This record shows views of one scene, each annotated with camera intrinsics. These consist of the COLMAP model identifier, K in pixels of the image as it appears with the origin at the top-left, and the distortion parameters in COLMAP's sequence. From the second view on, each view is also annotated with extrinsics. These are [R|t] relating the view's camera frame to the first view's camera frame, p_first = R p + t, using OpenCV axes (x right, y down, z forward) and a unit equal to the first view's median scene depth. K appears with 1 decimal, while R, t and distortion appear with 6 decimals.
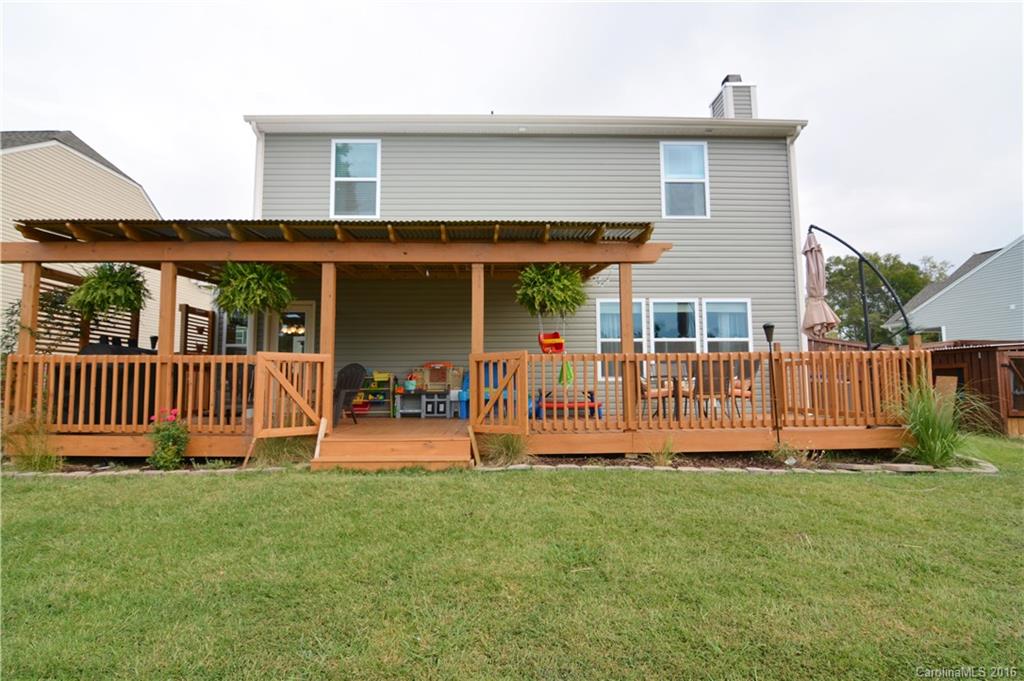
lens RADIAL K [[513.2, 0, 512.0], [0, 513.2, 340.5], [0, 0, 1]] dist [-0.026928, -0.000175]
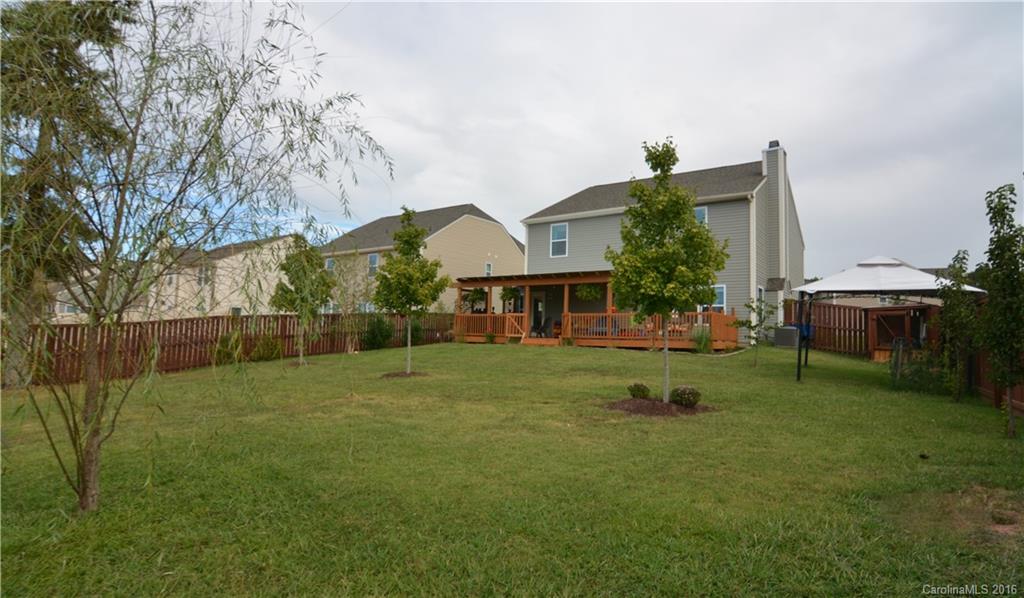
lens RADIAL K [[558.9, 0, 512.0], [0, 558.9, 299.0], [0, 0, 1]] dist [-0.000031, -0.000026]
pose [[0.782349, -0.016880, -0.622611, 1.556668], [0.022181, 0.999754, 0.000766, -0.062945], [0.622445, -0.014409, 0.782531, -1.622516]]
